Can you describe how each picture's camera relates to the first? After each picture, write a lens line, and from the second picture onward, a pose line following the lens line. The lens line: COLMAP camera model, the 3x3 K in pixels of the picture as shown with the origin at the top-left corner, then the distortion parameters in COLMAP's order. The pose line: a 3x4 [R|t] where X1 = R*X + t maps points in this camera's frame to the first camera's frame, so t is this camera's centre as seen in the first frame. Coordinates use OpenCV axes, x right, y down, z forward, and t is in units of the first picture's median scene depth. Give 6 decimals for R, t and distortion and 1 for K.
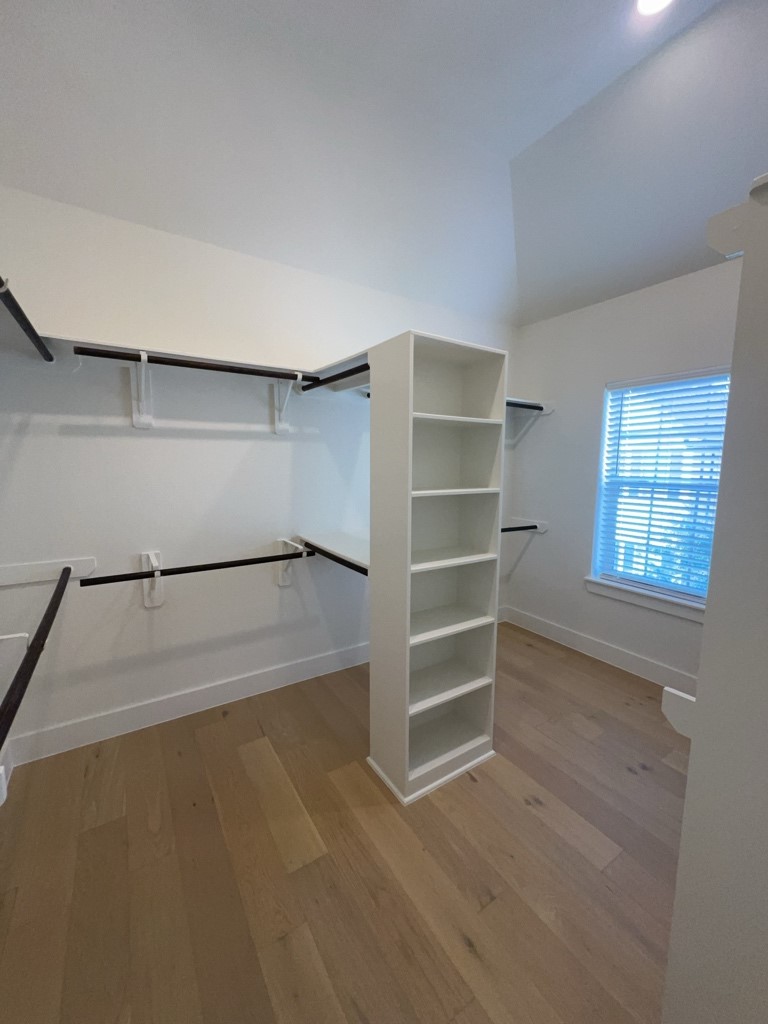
lens RADIAL K [[408.0, 0, 384.0], [0, 408.0, 513.5], [0, 0, 1]] dist [-0.004513, 0.001541]
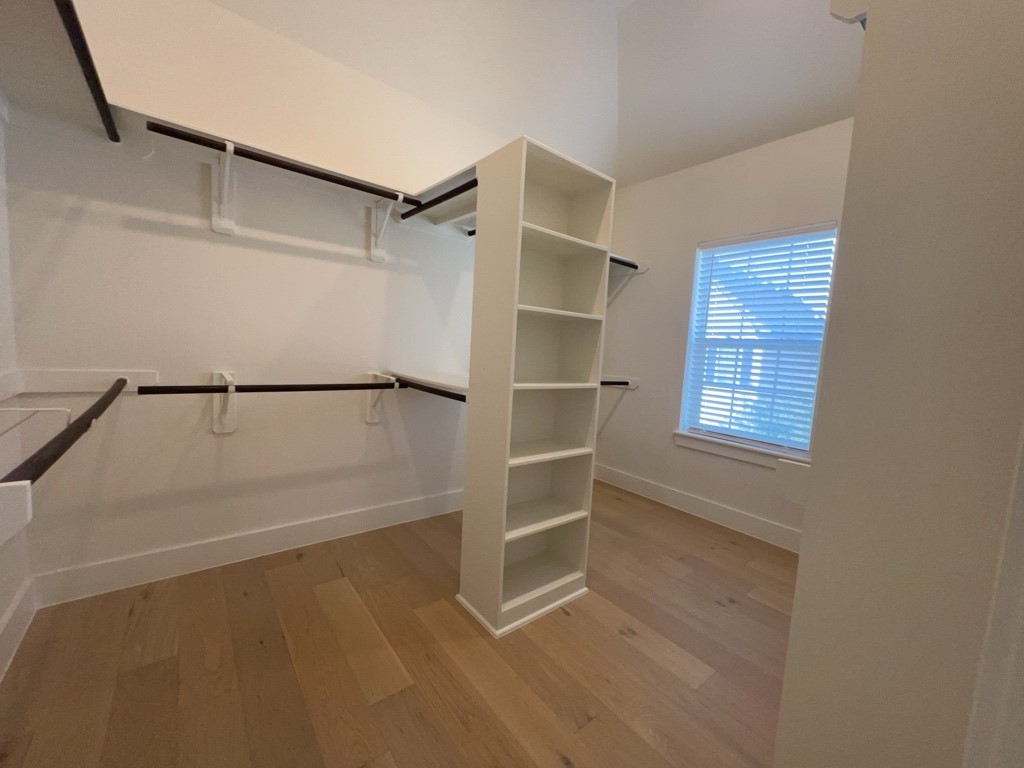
lens RADIAL K [[408.0, 0, 515.1], [0, 408.0, 383.5], [0, 0, 1]] dist [-0.004513, 0.001541]
pose [[0.993371, 0.040196, 0.107695, -0.028465], [-0.037142, 0.998853, -0.030219, 0.133820], [-0.108786, 0.026019, 0.993725, 0.034430]]
